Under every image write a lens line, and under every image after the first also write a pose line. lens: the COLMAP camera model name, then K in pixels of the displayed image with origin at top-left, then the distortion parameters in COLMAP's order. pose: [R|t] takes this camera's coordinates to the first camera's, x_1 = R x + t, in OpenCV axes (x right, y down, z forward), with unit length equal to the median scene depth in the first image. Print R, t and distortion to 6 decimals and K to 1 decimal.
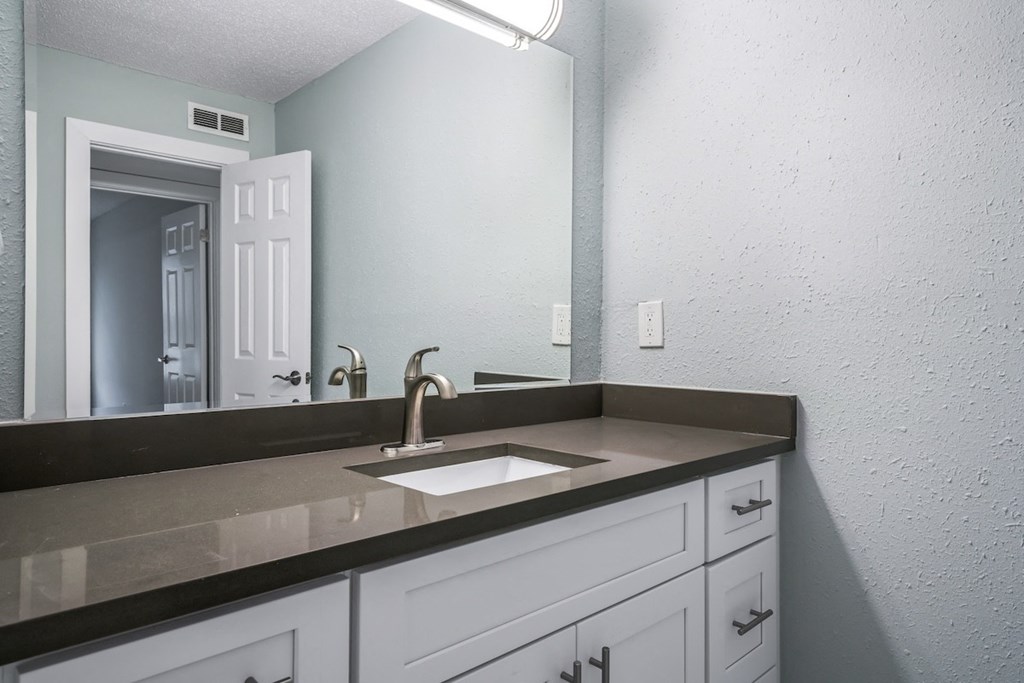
lens RADIAL K [[671.9, 0, 512.0], [0, 671.9, 341.5], [0, 0, 1]] dist [0.004705, 0.004302]
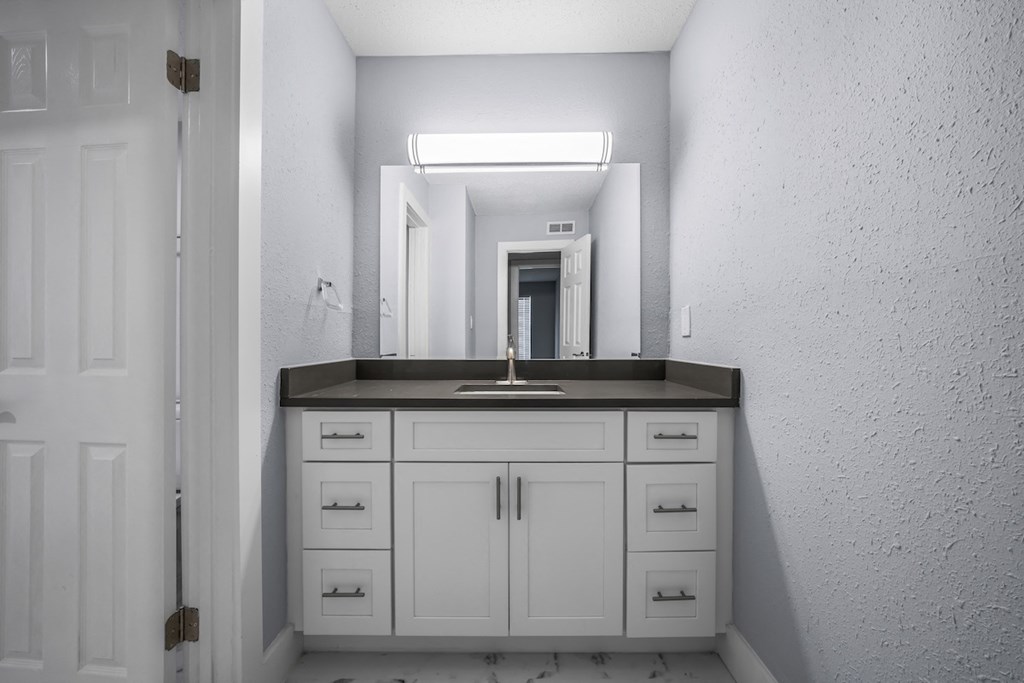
lens RADIAL K [[416.7, 0, 512.0], [0, 416.7, 341.5], [0, 0, 1]] dist [-0.032111, -0.000008]
pose [[0.702506, -0.001007, -0.711677, 0.696726], [0.001019, 0.999999, -0.000409, 0.024365], [0.711677, -0.000438, 0.702506, 0.059808]]
